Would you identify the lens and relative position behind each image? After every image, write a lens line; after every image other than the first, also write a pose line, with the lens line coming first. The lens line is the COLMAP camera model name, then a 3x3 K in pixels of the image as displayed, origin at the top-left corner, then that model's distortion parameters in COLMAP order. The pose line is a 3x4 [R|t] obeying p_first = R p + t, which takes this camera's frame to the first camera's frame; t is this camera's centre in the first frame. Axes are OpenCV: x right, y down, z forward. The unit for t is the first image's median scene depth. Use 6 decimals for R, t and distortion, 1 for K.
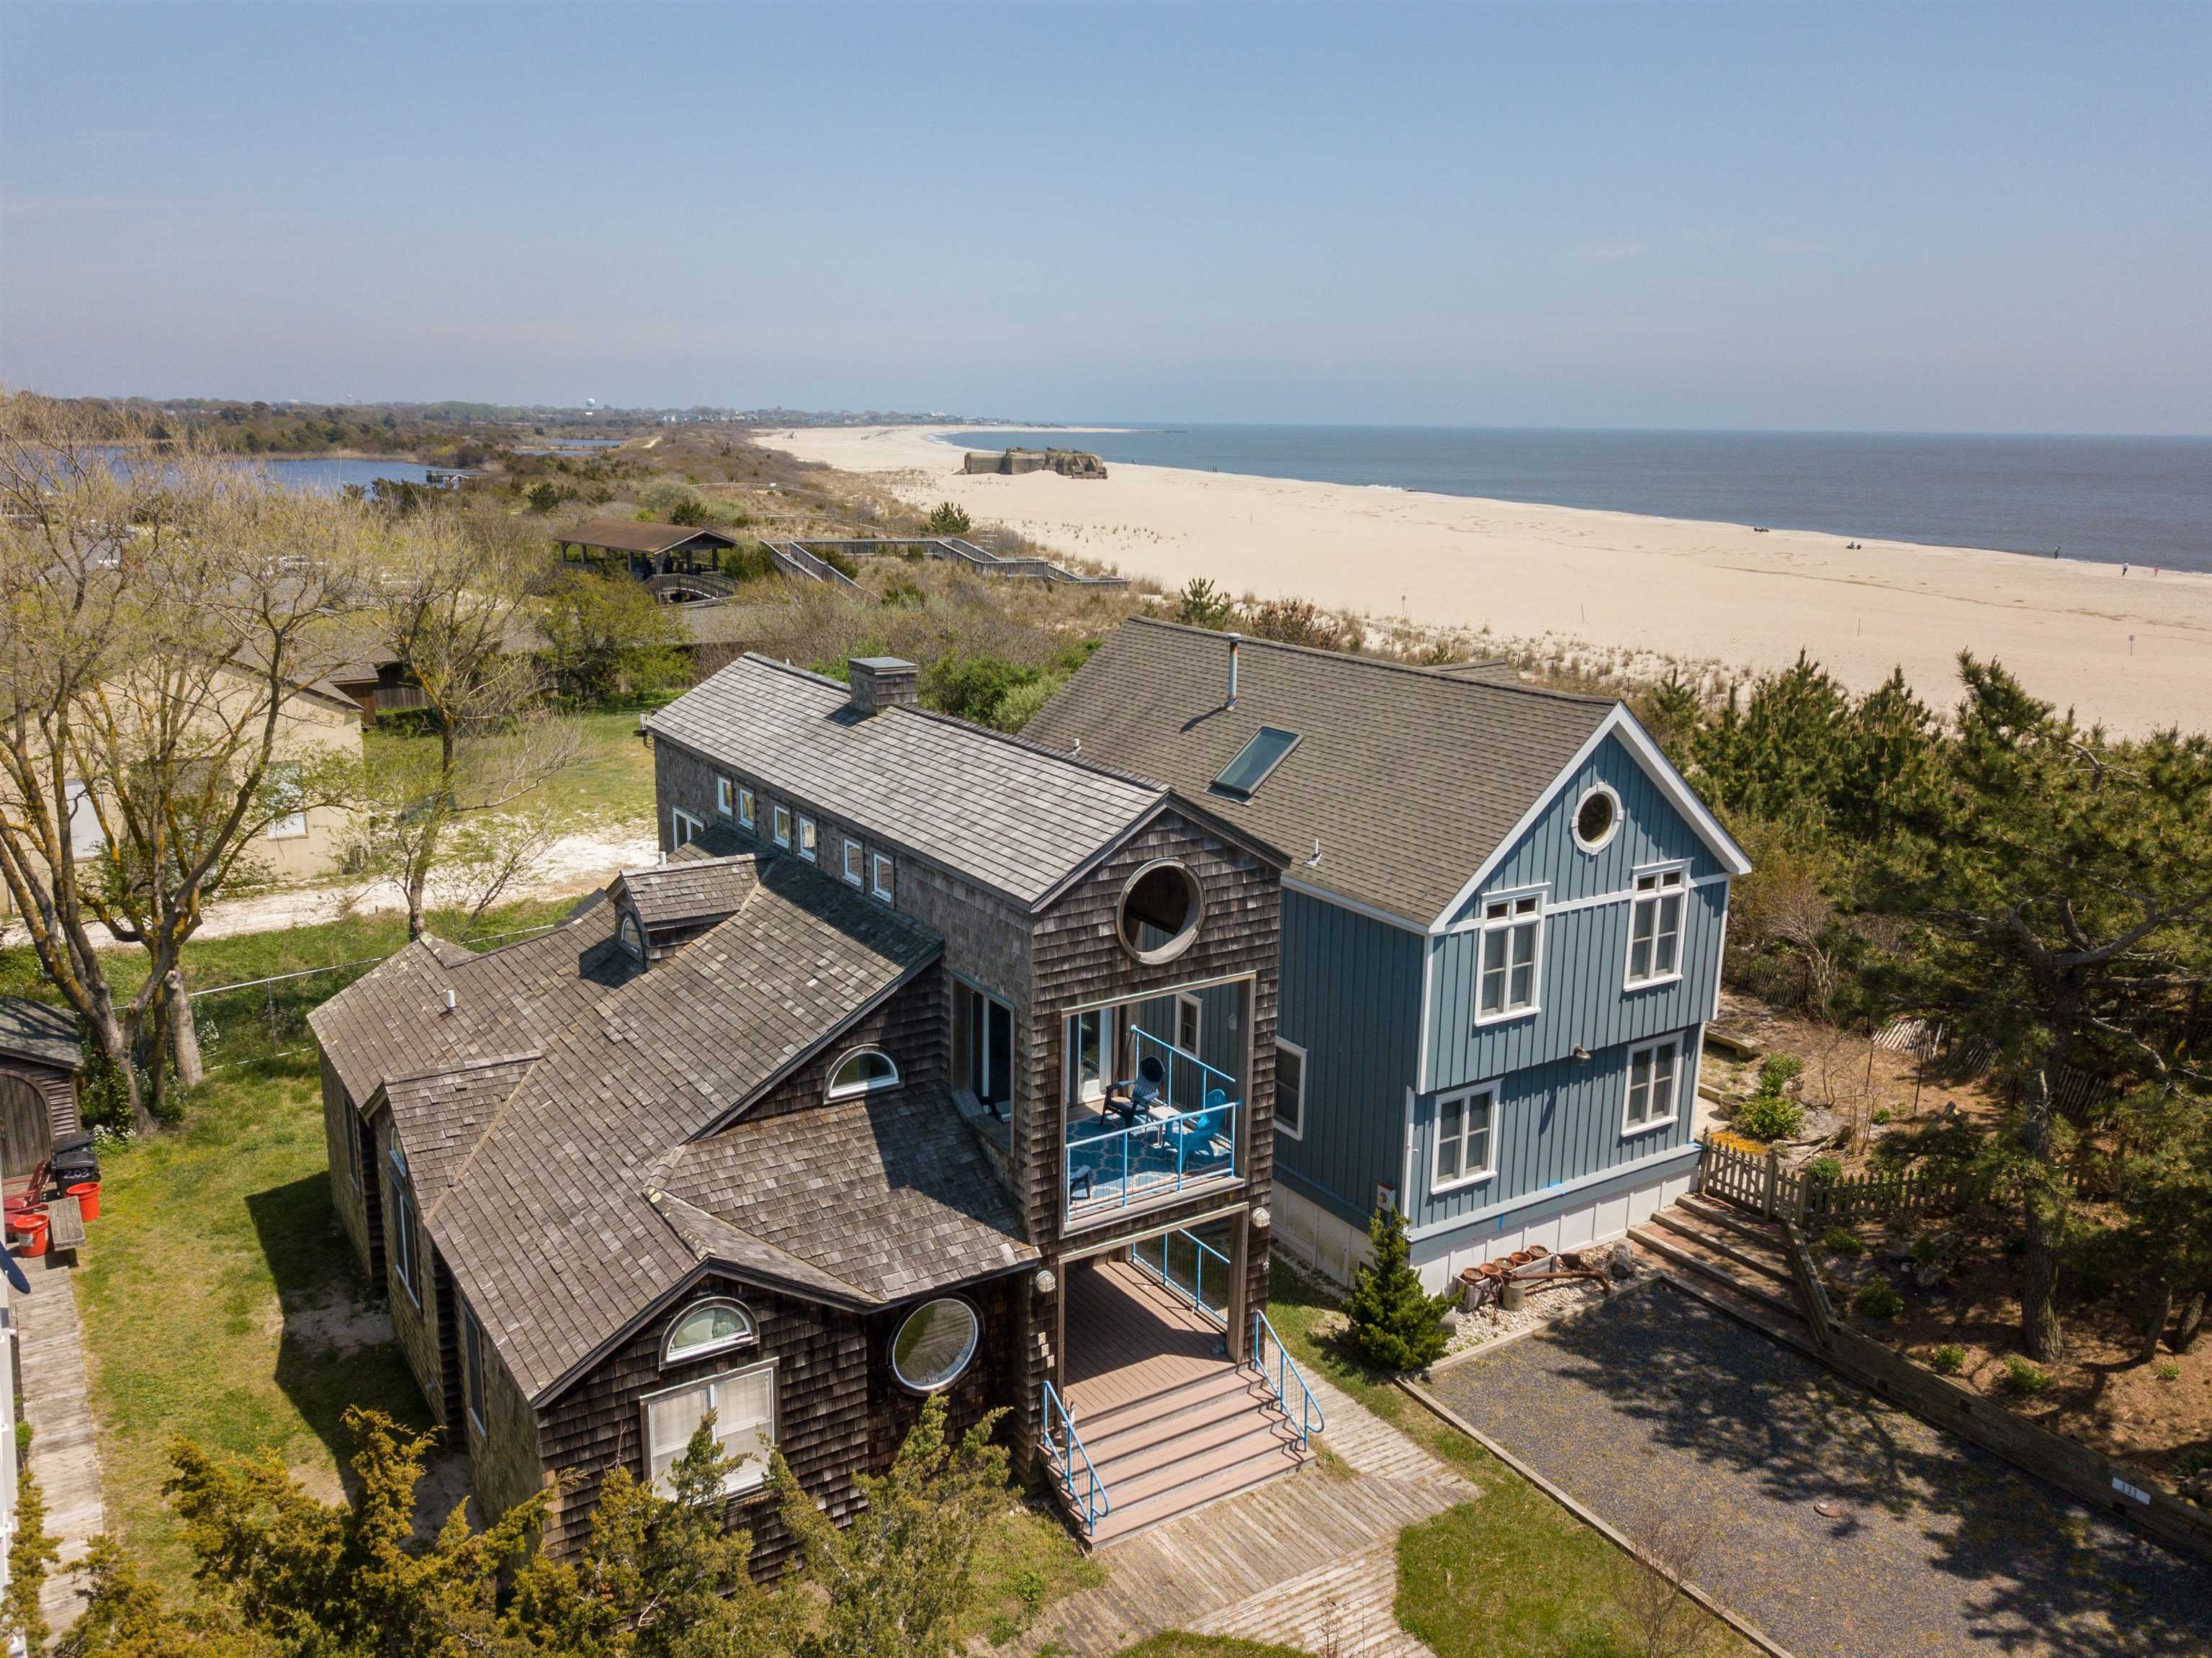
lens RADIAL K [[1696.5, 0, 1083.7], [0, 1696.5, 814.9], [0, 0, 1]] dist [0.014580, -0.007199]
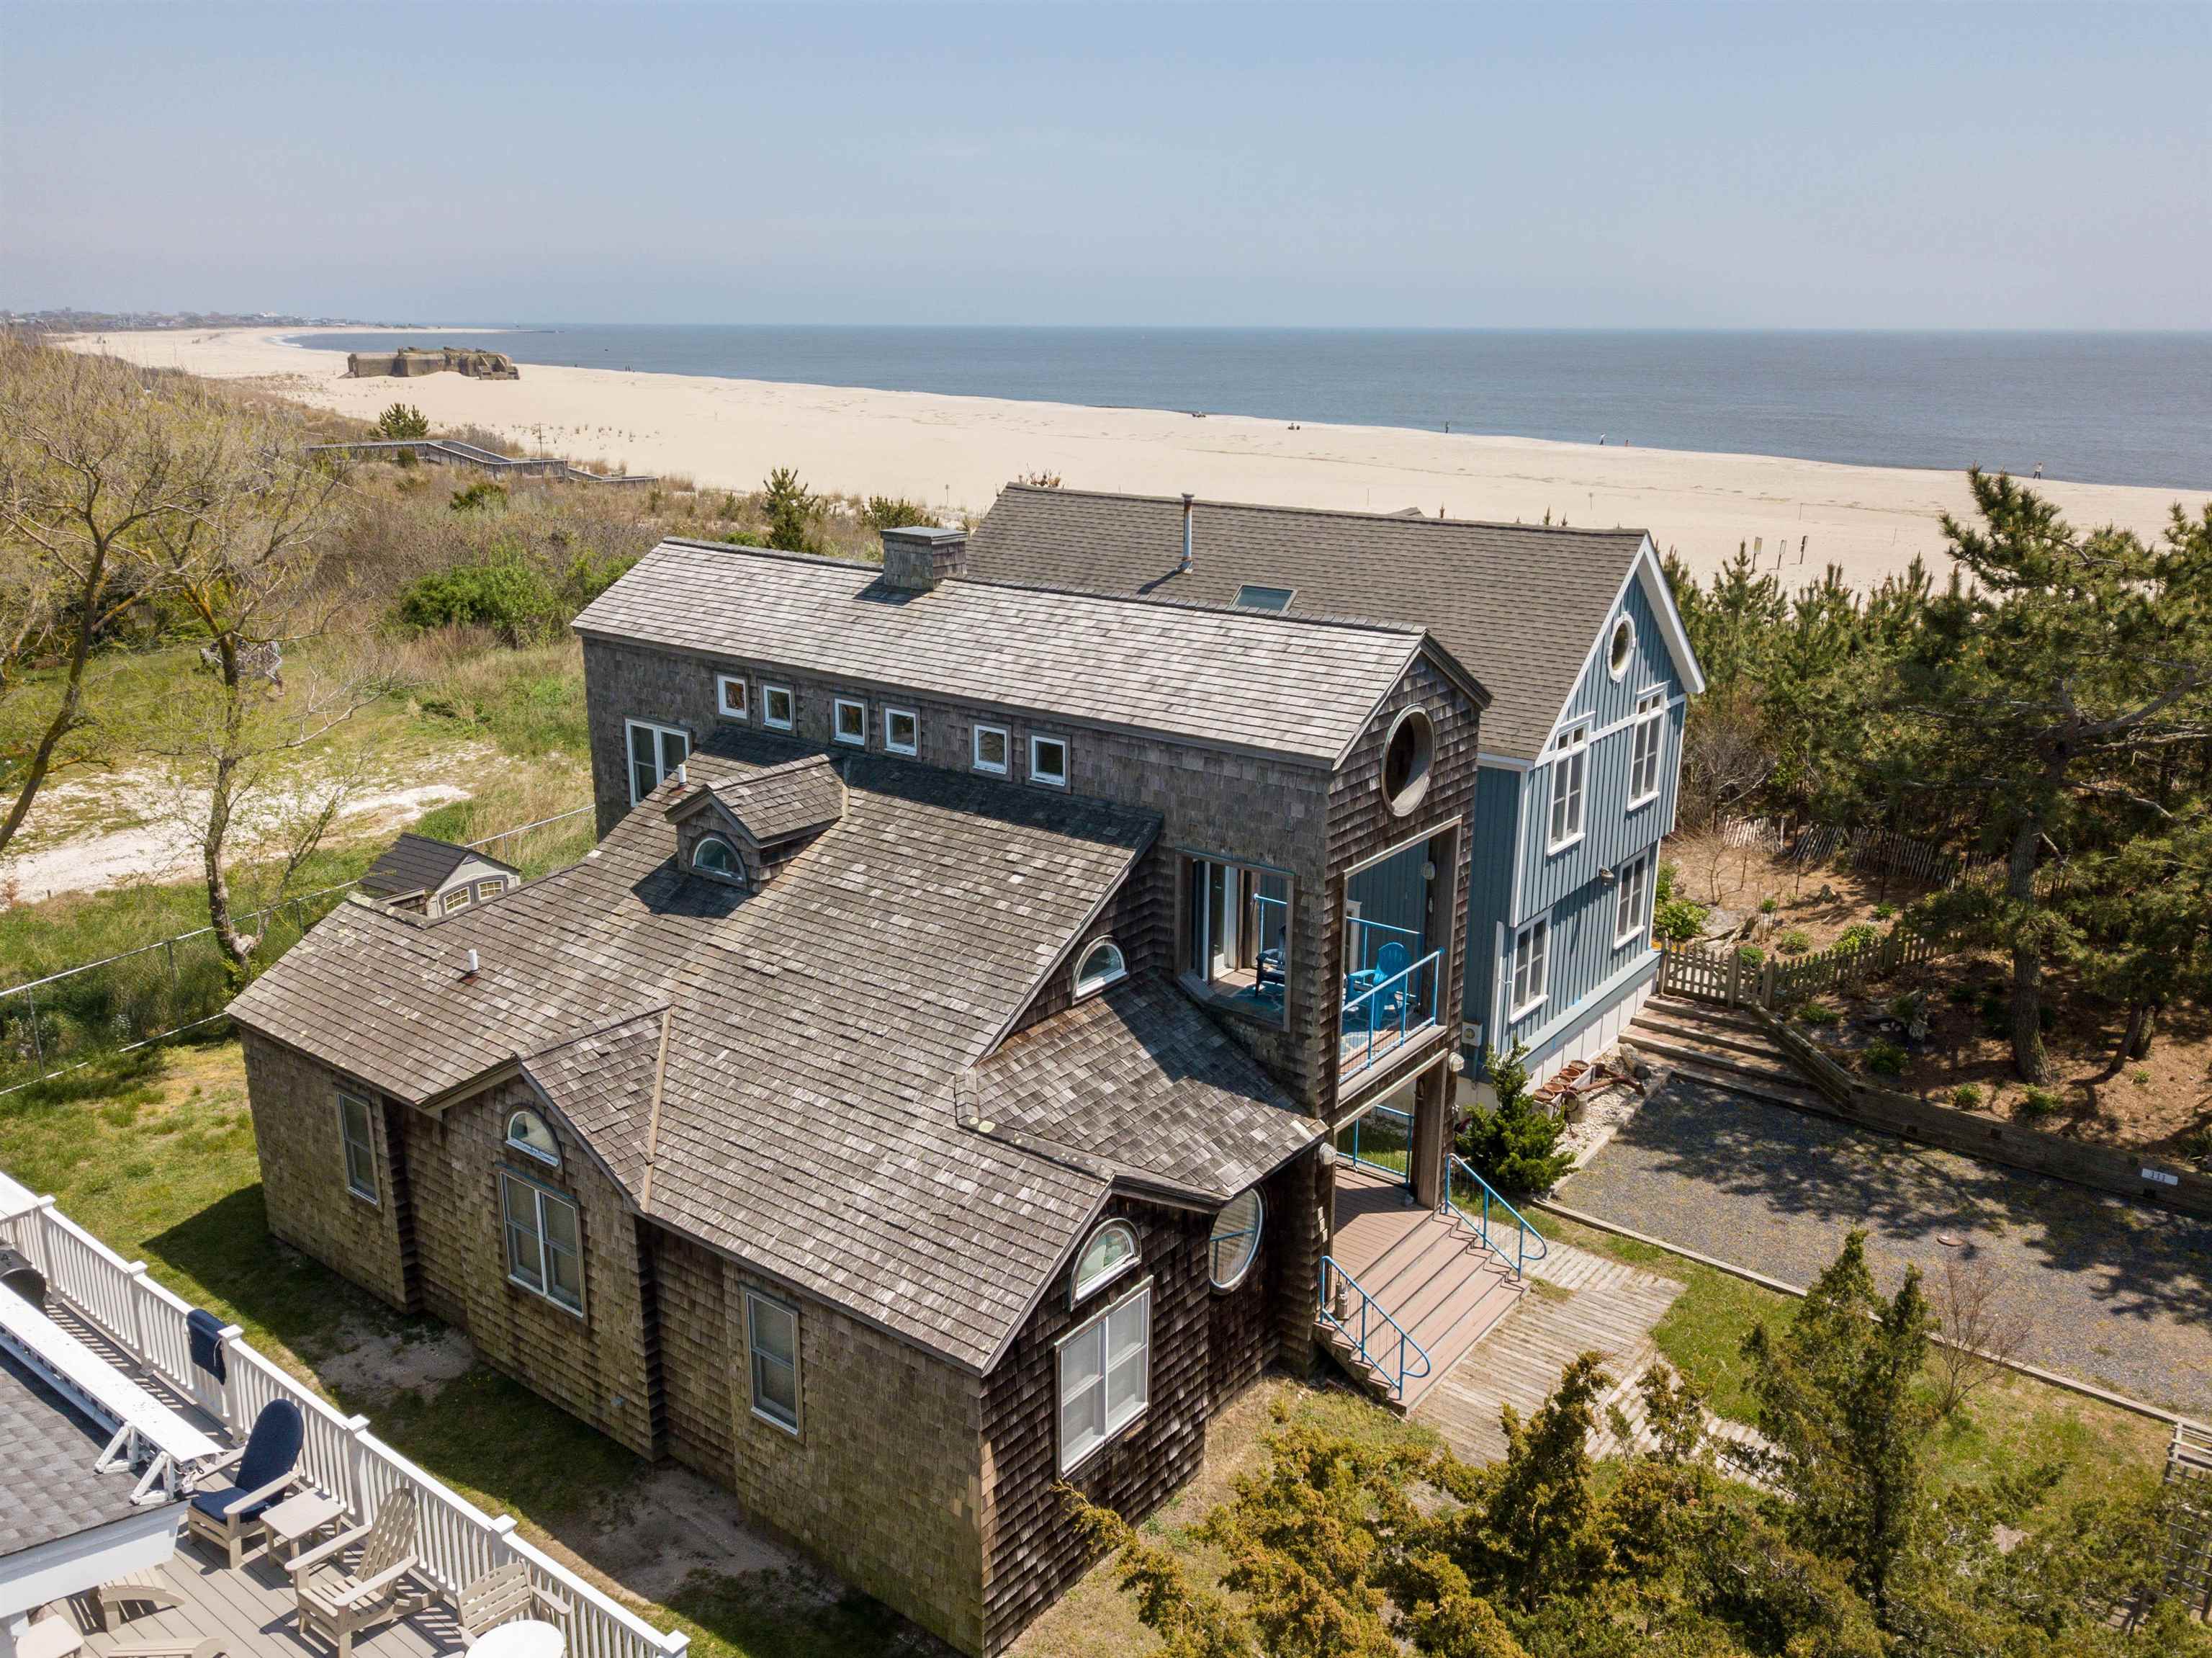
lens RADIAL K [[1696.5, 0, 1099.9], [0, 1696.5, 816.0], [0, 0, 1]] dist [0.014580, -0.007199]
pose [[0.941239, -0.102111, 0.321936, -0.376612], [0.083415, 0.993955, 0.071380, 0.004146], [-0.327279, -0.040332, 0.944067, 0.123127]]
